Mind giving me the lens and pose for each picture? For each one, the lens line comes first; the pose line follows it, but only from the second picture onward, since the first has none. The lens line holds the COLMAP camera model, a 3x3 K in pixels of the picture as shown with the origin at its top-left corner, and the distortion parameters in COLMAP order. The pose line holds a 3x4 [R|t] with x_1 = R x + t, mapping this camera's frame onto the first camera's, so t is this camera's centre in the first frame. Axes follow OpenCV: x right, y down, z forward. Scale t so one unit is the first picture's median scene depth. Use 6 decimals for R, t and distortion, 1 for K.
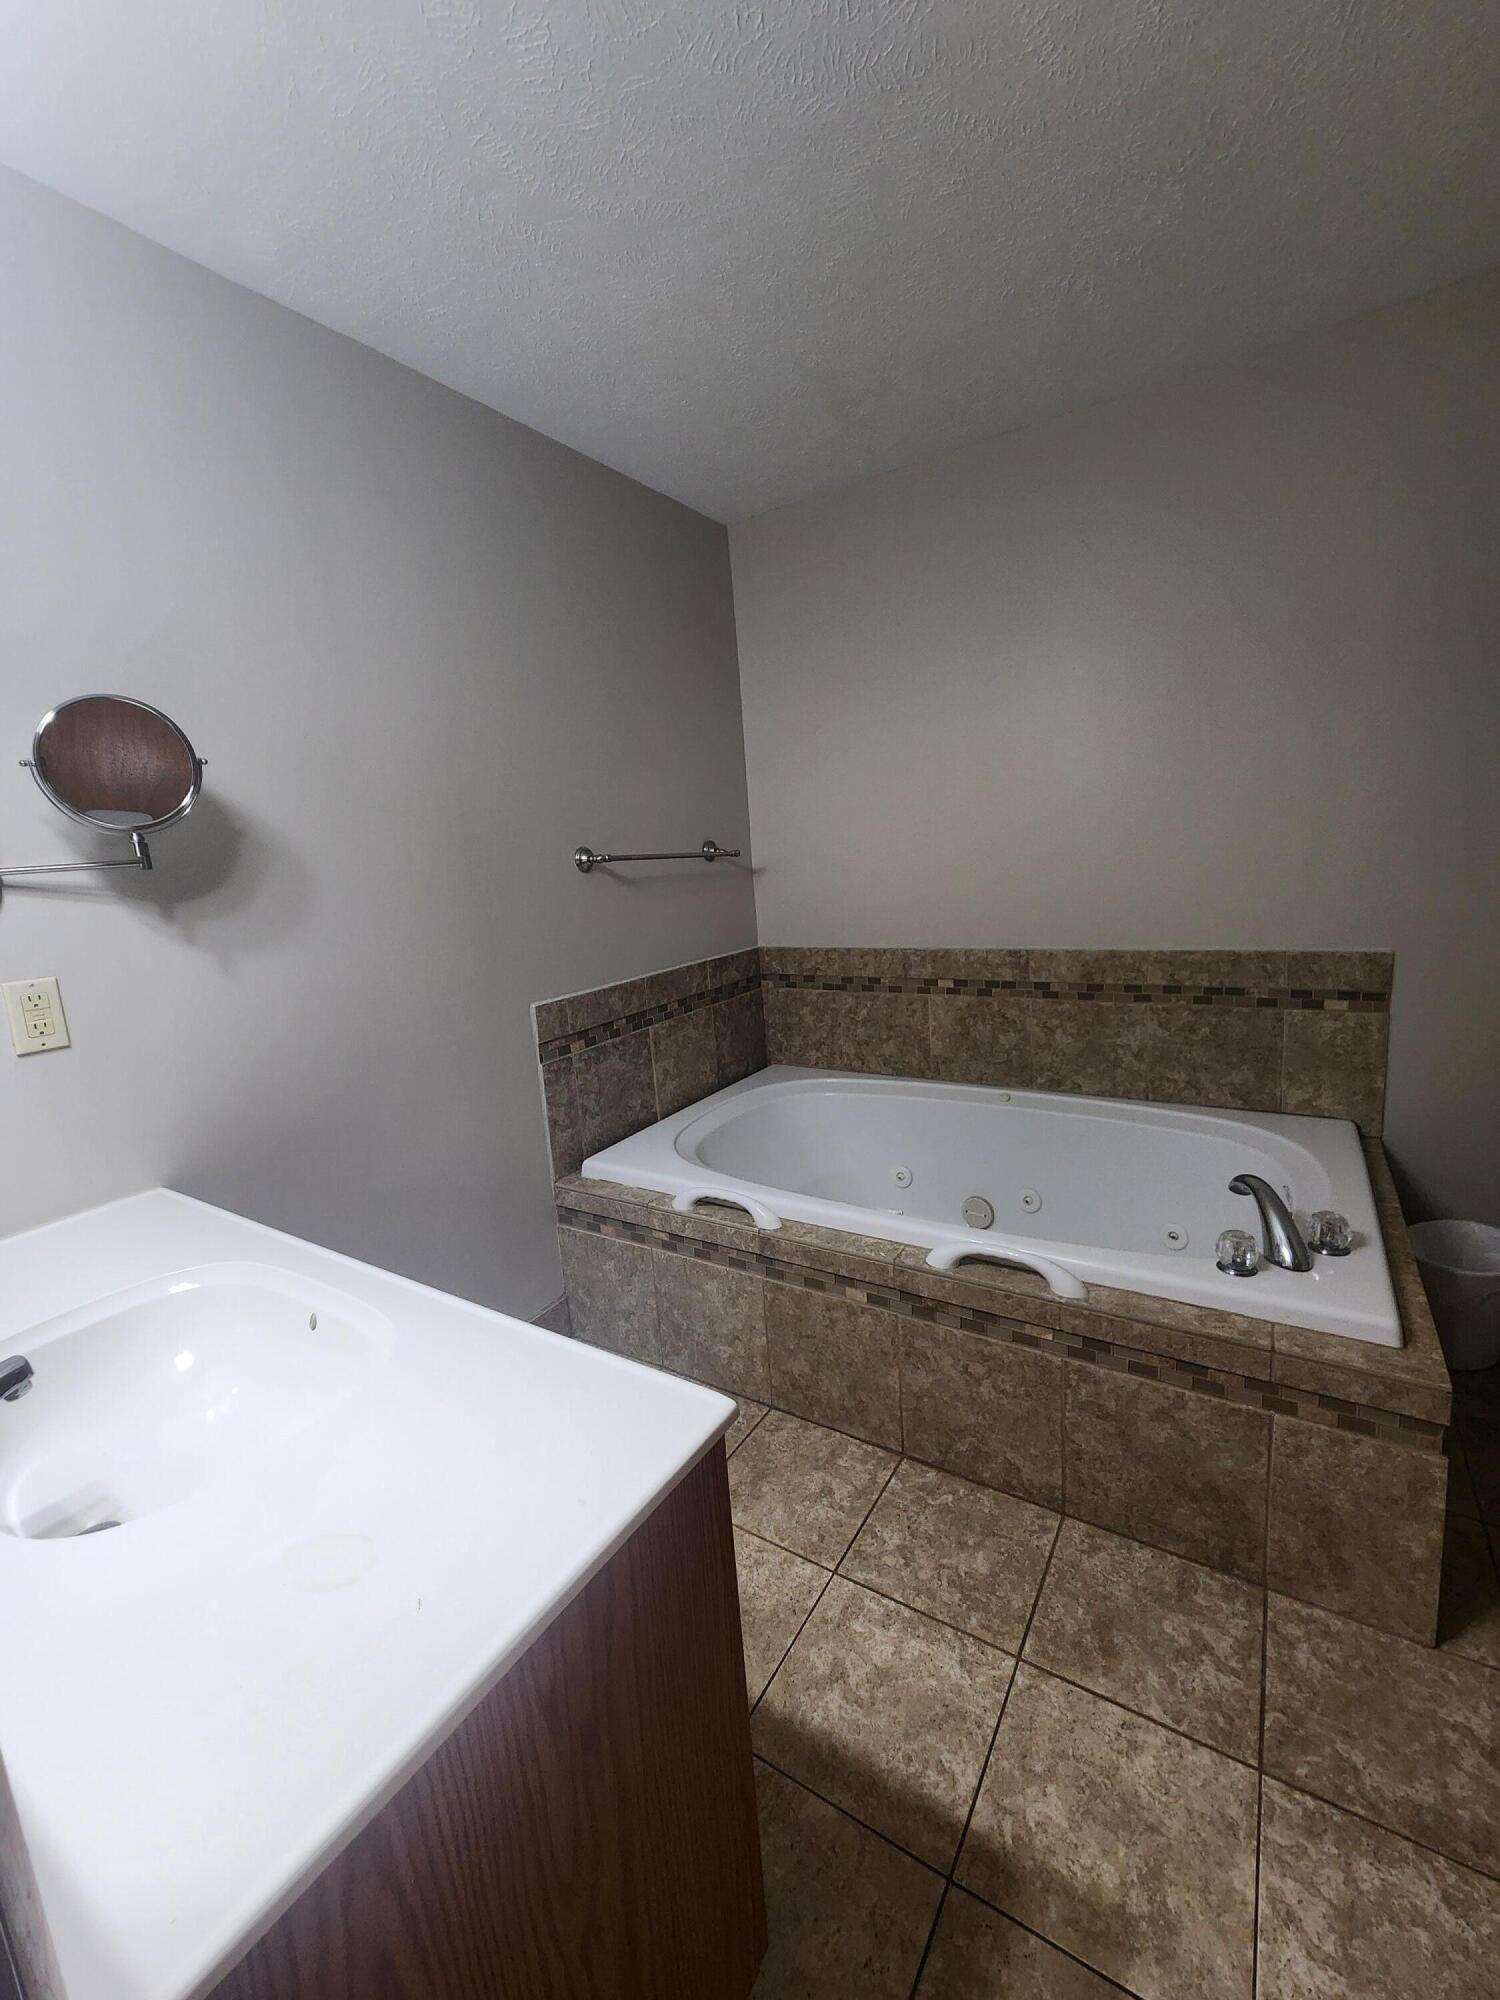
lens RADIAL K [[827.4, 0, 748.5], [0, 827.4, 980.3], [0, 0, 1]] dist [0.000794, -0.000414]
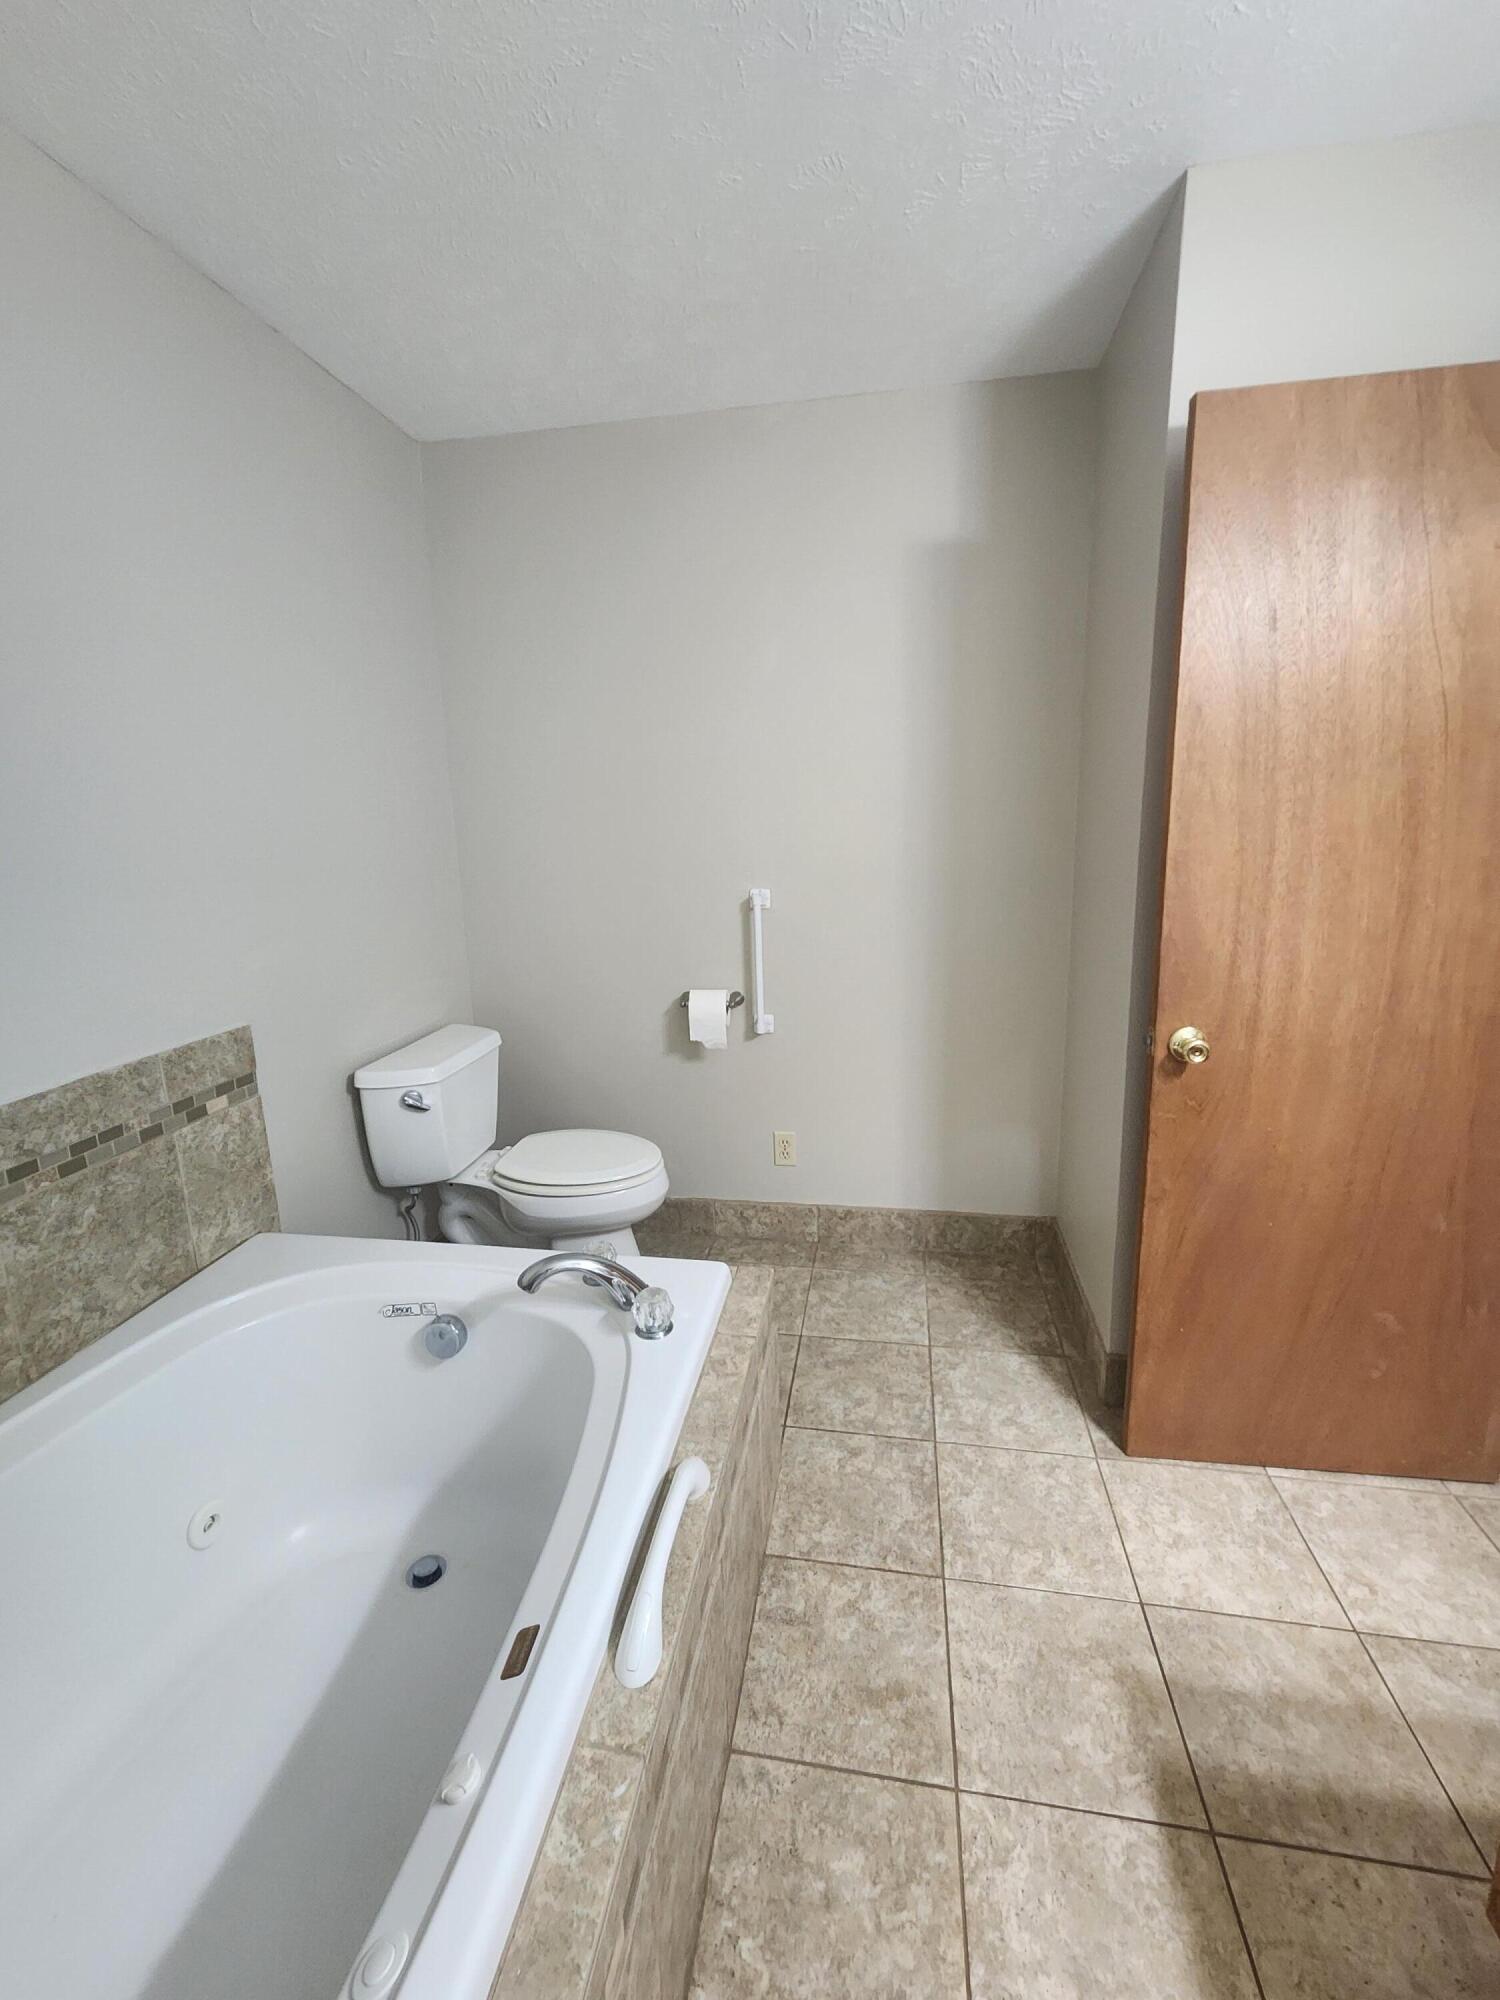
lens RADIAL K [[827.4, 0, 748.5], [0, 827.4, 980.3], [0, 0, 1]] dist [0.000794, -0.000414]
pose [[-0.386968, -0.100109, 0.916643, -0.183715], [0.202082, 0.960716, 0.190233, -0.127412], [-0.899677, 0.258851, -0.351536, 0.780259]]
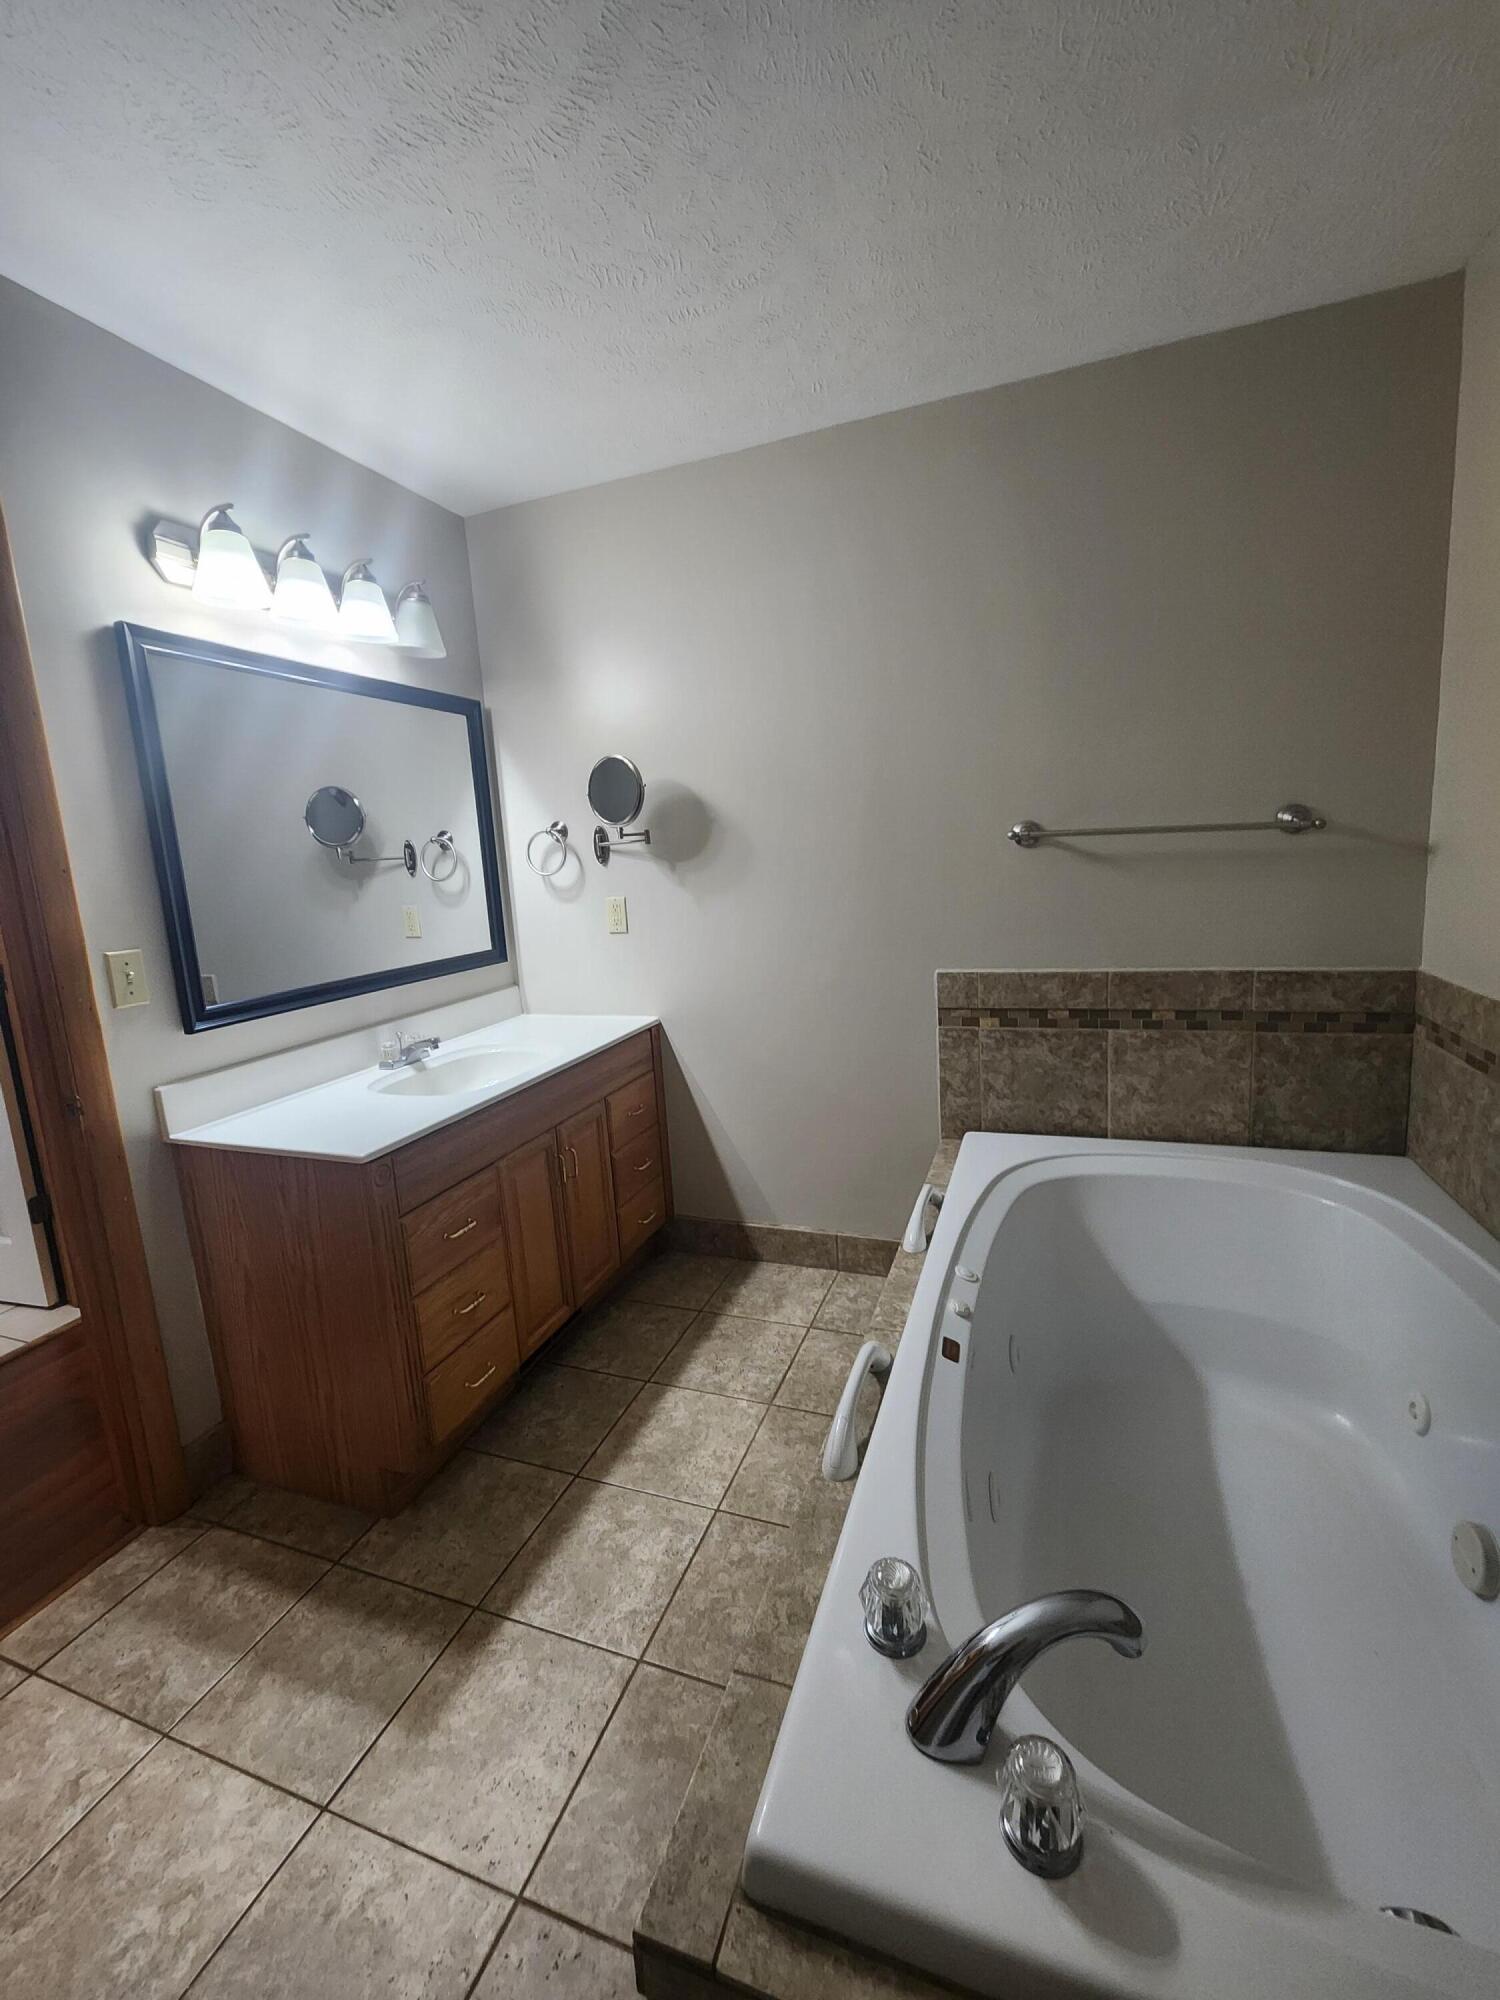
lens RADIAL K [[827.4, 0, 748.5], [0, 827.4, 980.3], [0, 0, 1]] dist [0.000794, -0.000414]
pose [[0.214725, 0.212378, -0.953304, 0.705529], [-0.111508, 0.975020, 0.192099, -0.135606], [0.970288, 0.065053, 0.233043, 0.508312]]
